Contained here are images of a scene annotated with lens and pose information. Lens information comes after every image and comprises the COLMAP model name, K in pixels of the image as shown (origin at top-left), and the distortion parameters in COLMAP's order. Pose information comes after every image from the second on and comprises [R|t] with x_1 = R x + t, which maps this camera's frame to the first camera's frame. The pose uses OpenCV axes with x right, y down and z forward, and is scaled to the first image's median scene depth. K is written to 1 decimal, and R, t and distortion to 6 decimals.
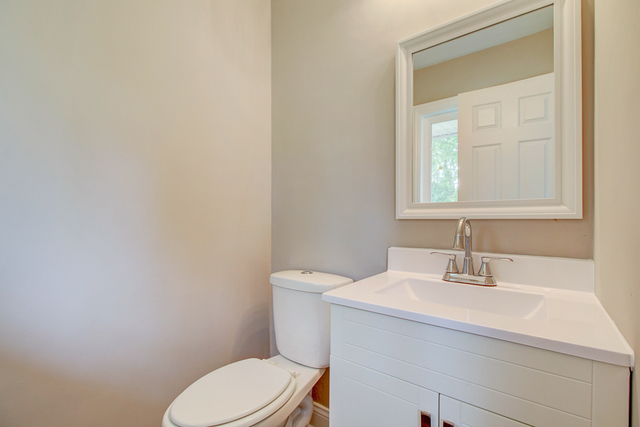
lens RADIAL K [[297.2, 0, 320.0], [0, 297.2, 213.5], [0, 0, 1]] dist [-0.006258, -0.000834]
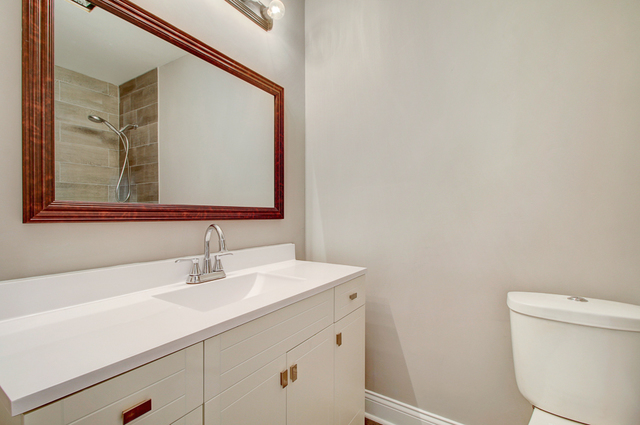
lens RADIAL K [[297.2, 0, 320.0], [0, 297.2, 212.5], [0, 0, 1]] dist [-0.006258, -0.000834]
pose [[-0.102737, 0.002499, 0.994705, -0.728613], [-0.002167, 0.999994, -0.002736, -0.033667], [-0.994706, -0.002437, -0.102731, 0.695213]]
